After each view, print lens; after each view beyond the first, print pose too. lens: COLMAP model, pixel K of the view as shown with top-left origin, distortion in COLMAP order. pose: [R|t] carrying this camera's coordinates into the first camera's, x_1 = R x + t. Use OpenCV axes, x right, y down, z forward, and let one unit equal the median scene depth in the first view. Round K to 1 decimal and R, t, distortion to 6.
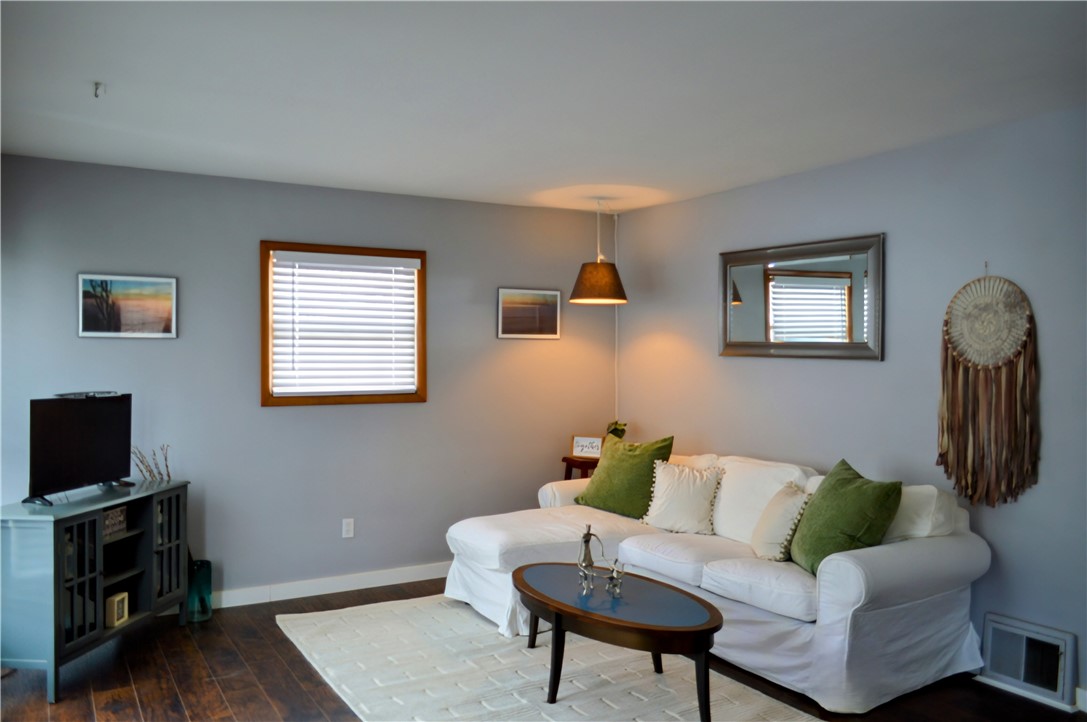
lens RADIAL K [[872.1, 0, 543.5], [0, 872.1, 361.0], [0, 0, 1]] dist [-0.005293, 0.002716]
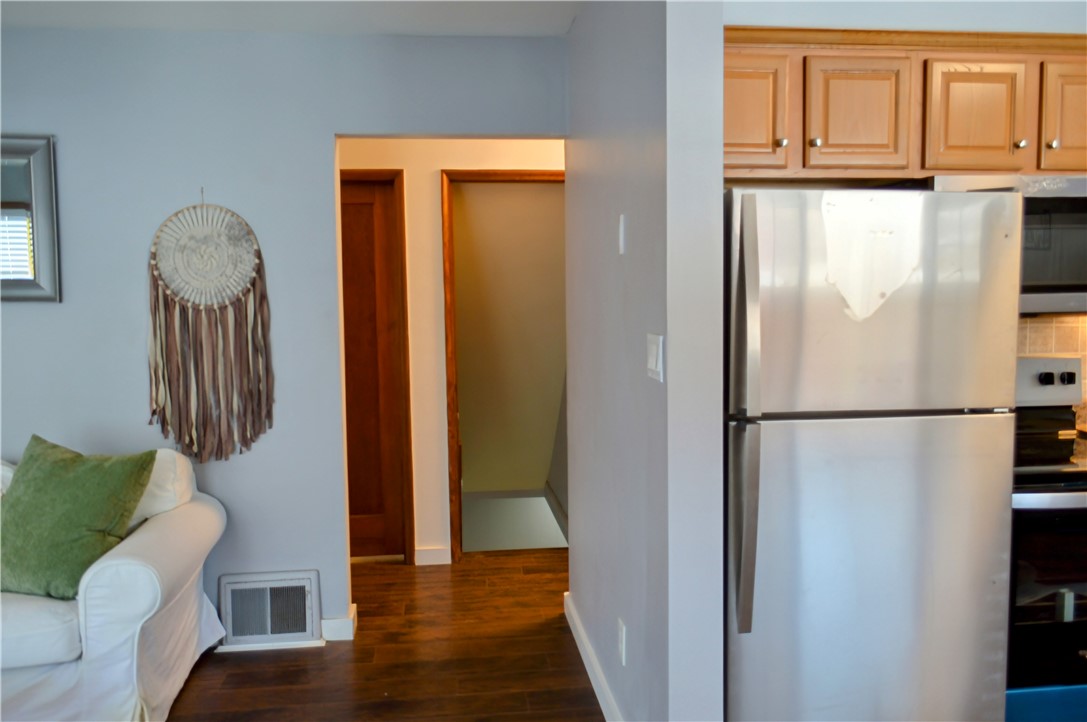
lens RADIAL K [[872.1, 0, 543.5], [0, 872.1, 361.0], [0, 0, 1]] dist [-0.005293, 0.002716]
pose [[0.399772, -0.076662, 0.913403, -0.174726], [0.017748, 0.996957, 0.075907, 0.000685], [-0.916443, -0.014135, 0.399916, 0.332186]]
